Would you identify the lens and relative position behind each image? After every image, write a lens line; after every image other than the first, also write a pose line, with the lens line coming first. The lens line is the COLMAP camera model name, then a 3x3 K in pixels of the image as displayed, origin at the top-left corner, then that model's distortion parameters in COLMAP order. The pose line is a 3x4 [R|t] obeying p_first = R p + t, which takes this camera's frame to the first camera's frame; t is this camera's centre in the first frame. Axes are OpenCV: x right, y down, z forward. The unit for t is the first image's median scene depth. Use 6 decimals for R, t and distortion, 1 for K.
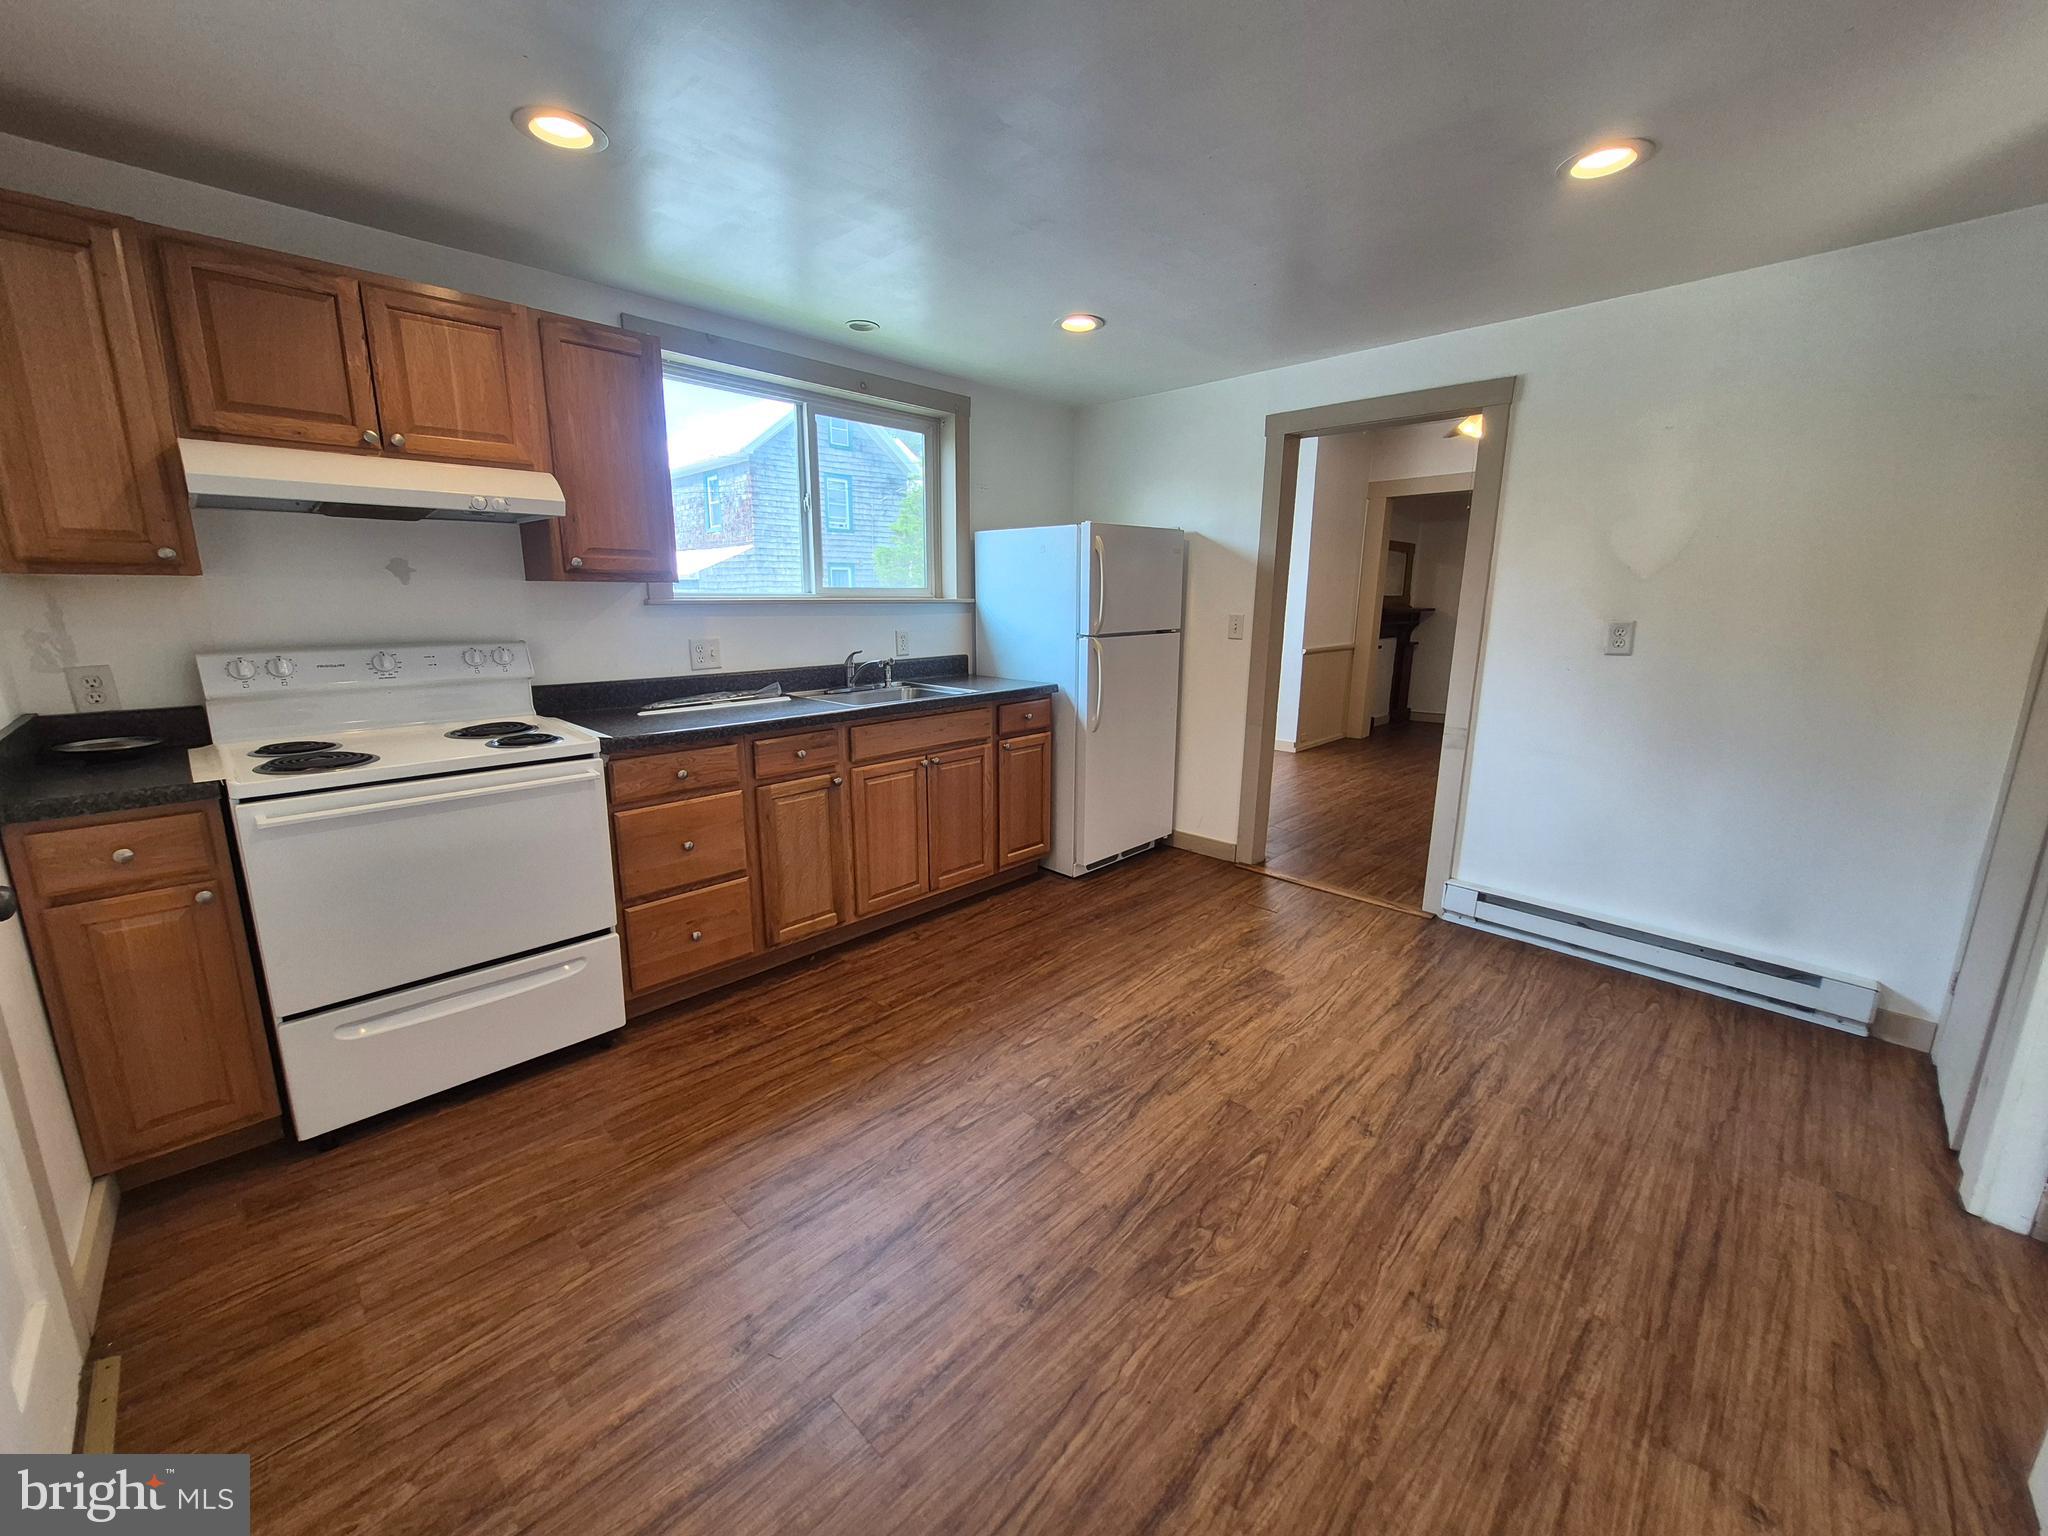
lens RADIAL K [[799.0, 0, 1009.1], [0, 799.0, 765.2], [0, 0, 1]] dist [0.006880, -0.002530]
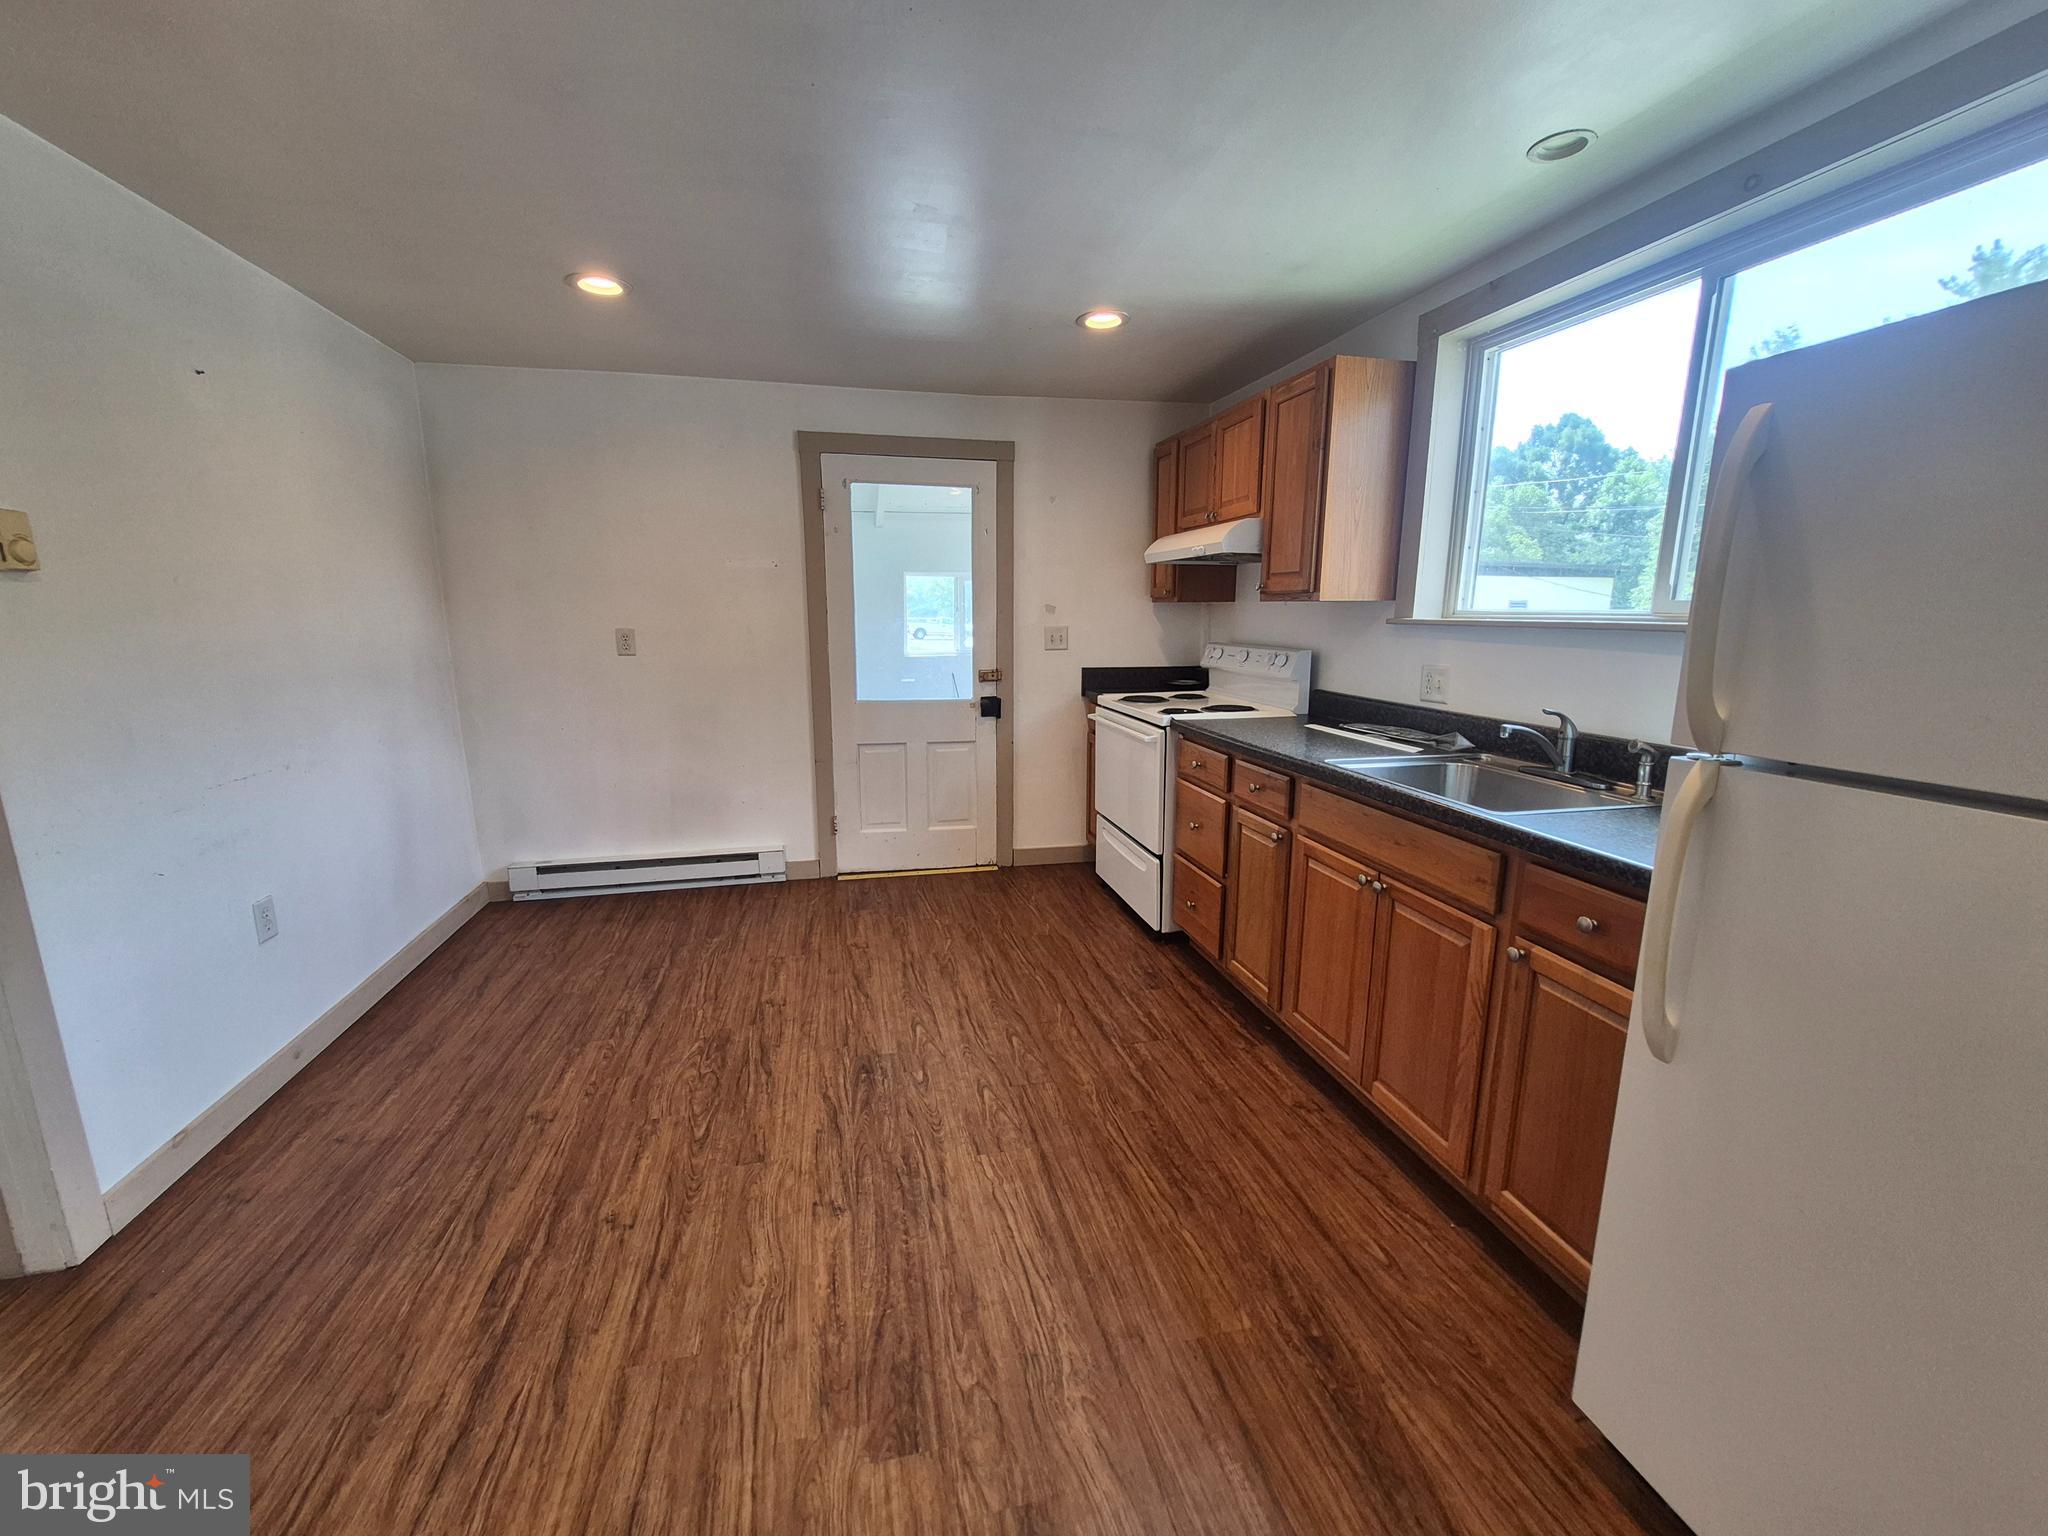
lens RADIAL K [[799.0, 0, 1010.9], [0, 799.0, 762.7], [0, 0, 1]] dist [0.006880, -0.002530]
pose [[-0.538373, 0.156599, -0.828028, 0.796353], [-0.180295, 0.938426, 0.294703, -0.323627], [0.823194, 0.307950, -0.476989, 1.504003]]
